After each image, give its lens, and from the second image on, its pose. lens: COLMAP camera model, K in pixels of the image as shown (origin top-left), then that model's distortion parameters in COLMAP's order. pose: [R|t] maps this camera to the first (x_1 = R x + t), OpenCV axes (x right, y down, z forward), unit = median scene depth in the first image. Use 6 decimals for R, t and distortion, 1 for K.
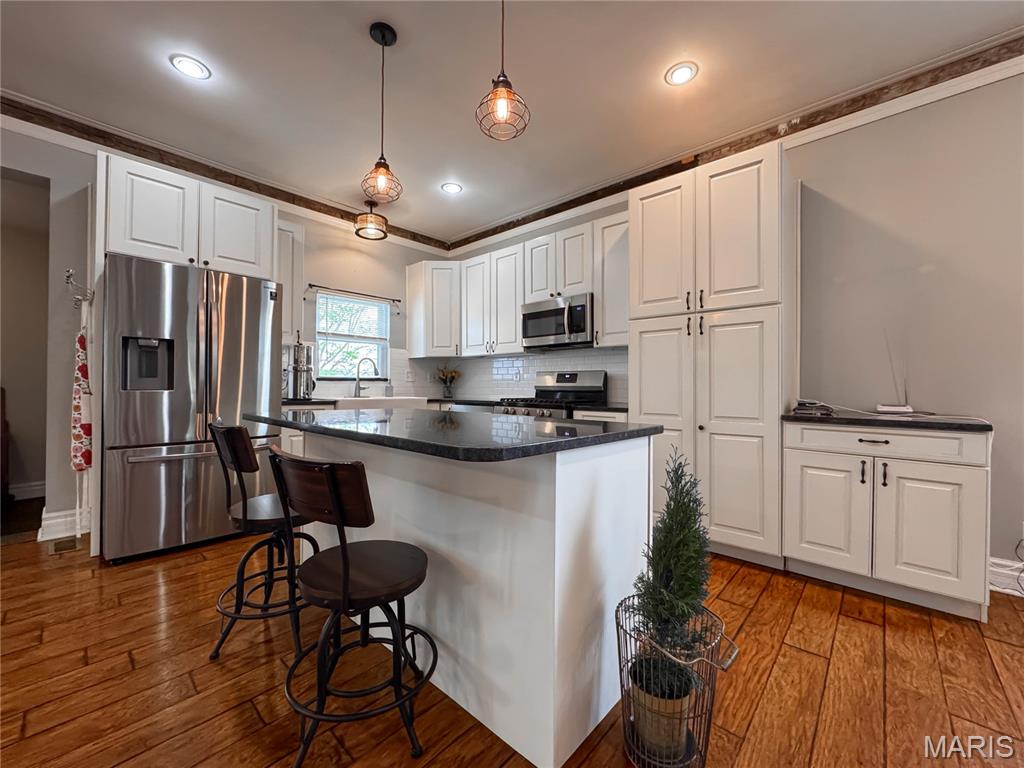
lens RADIAL K [[409.2, 0, 511.4], [0, 409.2, 381.0], [0, 0, 1]] dist [-0.000509, 0.000441]
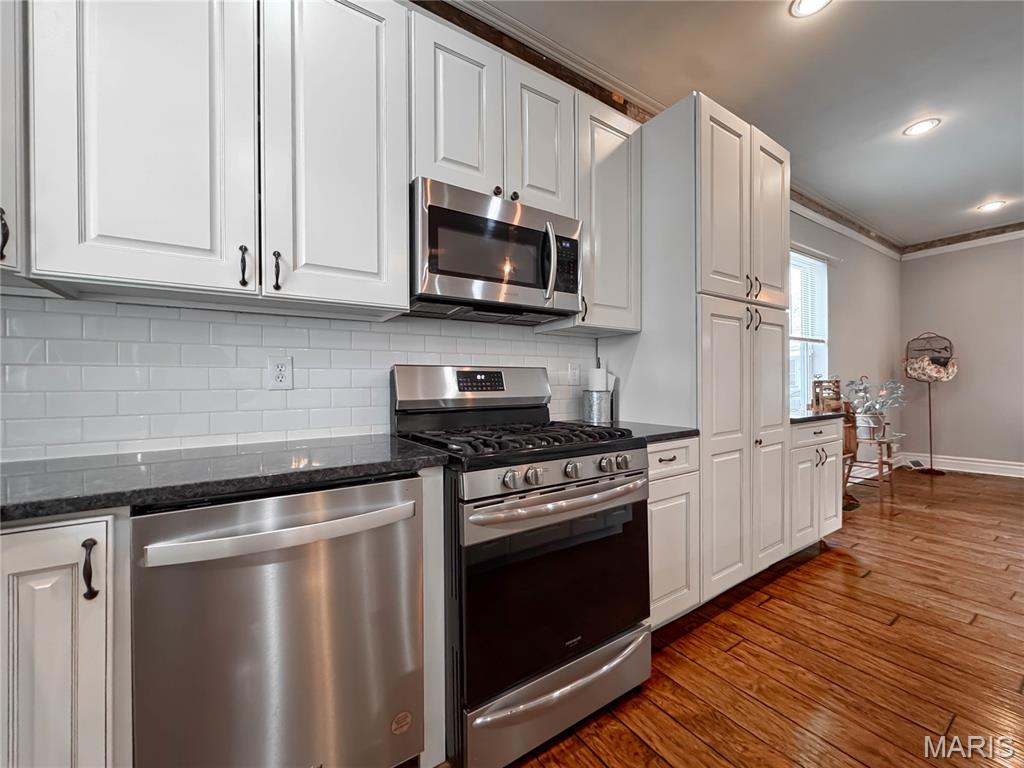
lens RADIAL K [[409.2, 0, 513.6], [0, 409.2, 388.3], [0, 0, 1]] dist [-0.000509, 0.000441]
pose [[0.237487, -0.009545, 0.971344, -0.307831], [0.003970, 0.999953, 0.008856, -0.002820], [-0.971383, 0.001753, 0.237514, 0.863673]]
